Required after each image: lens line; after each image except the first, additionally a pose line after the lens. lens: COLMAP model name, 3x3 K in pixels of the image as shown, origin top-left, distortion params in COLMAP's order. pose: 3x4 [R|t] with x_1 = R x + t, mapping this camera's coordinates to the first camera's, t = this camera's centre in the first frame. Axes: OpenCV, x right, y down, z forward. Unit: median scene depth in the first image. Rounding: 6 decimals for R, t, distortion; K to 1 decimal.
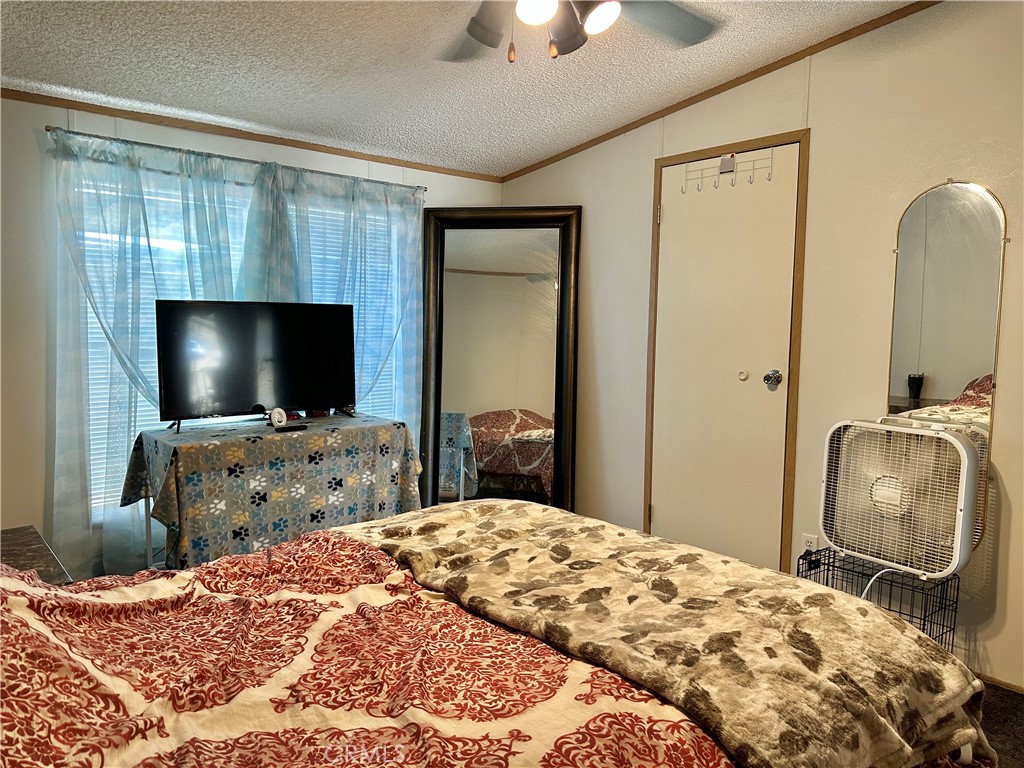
lens RADIAL K [[719.4, 0, 512.0], [0, 719.4, 384.0], [0, 0, 1]] dist [0.107484, -0.143847]
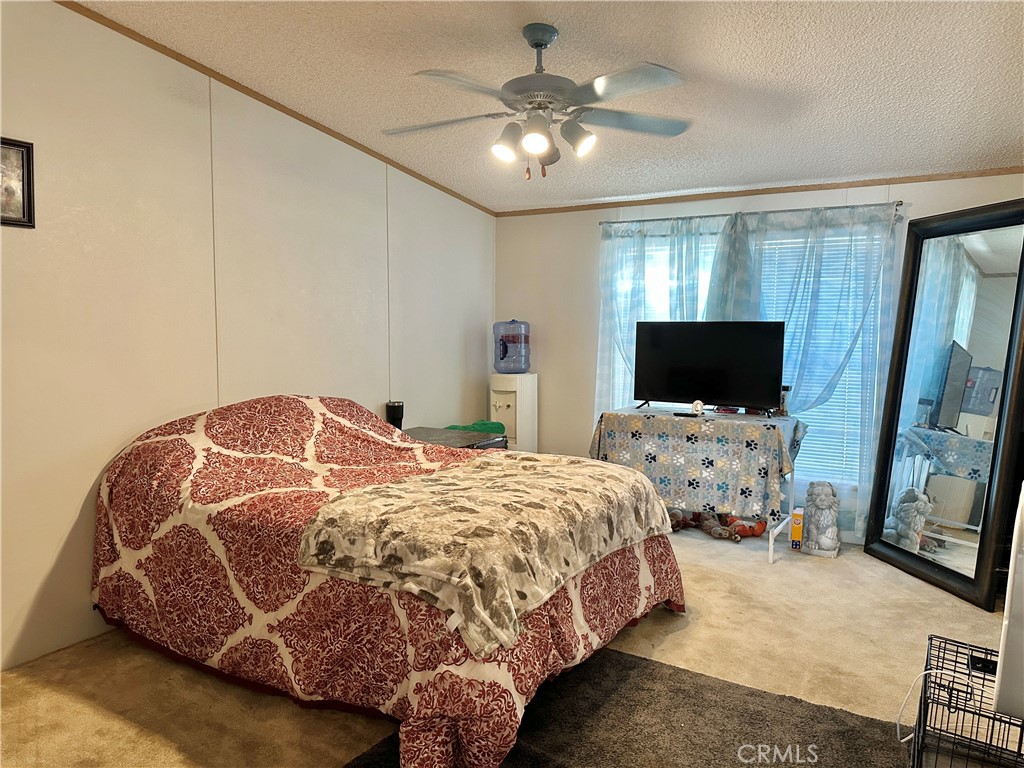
lens RADIAL K [[713.9, 0, 512.0], [0, 713.9, 384.0], [0, 0, 1]] dist [0.143263, -0.209962]
pose [[0.319396, 0.073165, -0.944793, 0.839502], [-0.094810, 0.994480, 0.044961, -0.024638], [0.942866, 0.075215, 0.324570, 0.252226]]
